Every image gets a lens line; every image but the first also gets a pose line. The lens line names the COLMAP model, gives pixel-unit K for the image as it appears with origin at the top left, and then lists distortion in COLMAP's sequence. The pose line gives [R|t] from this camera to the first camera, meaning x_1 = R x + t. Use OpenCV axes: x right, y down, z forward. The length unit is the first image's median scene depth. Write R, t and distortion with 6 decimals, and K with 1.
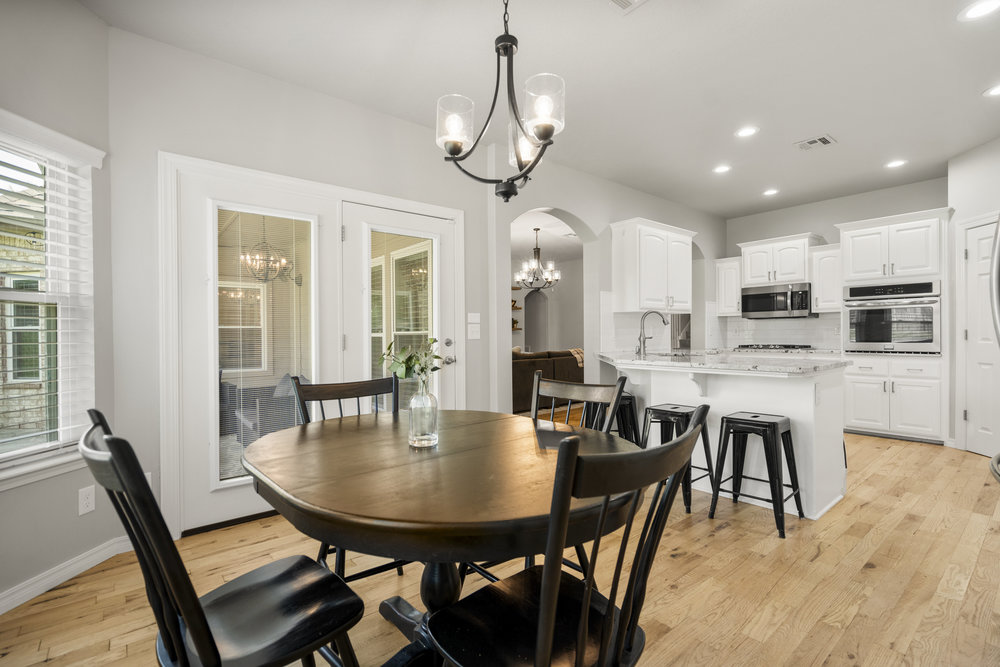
lens RADIAL K [[456.7, 0, 500.0], [0, 456.7, 333.5], [0, 0, 1]] dist [-0.004825, 0.000075]
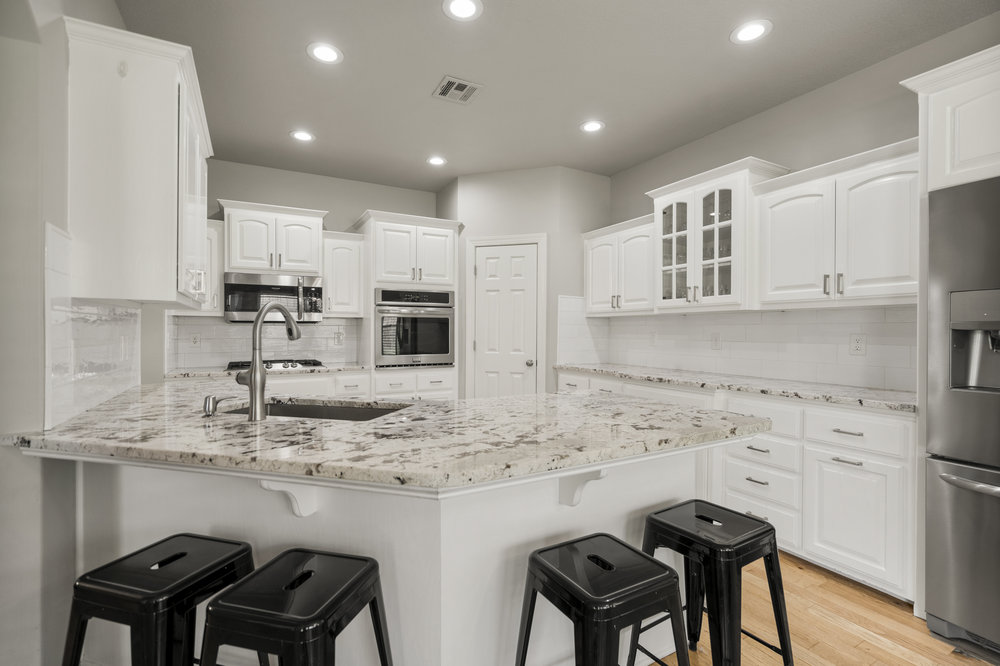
lens RADIAL K [[456.7, 0, 500.0], [0, 456.7, 333.0], [0, 0, 1]] dist [-0.004825, 0.000075]
pose [[0.174936, 0.003836, 0.984572, -0.017197], [-0.003497, 0.999989, -0.003274, -0.020646], [-0.984574, -0.002870, 0.174947, 0.667644]]
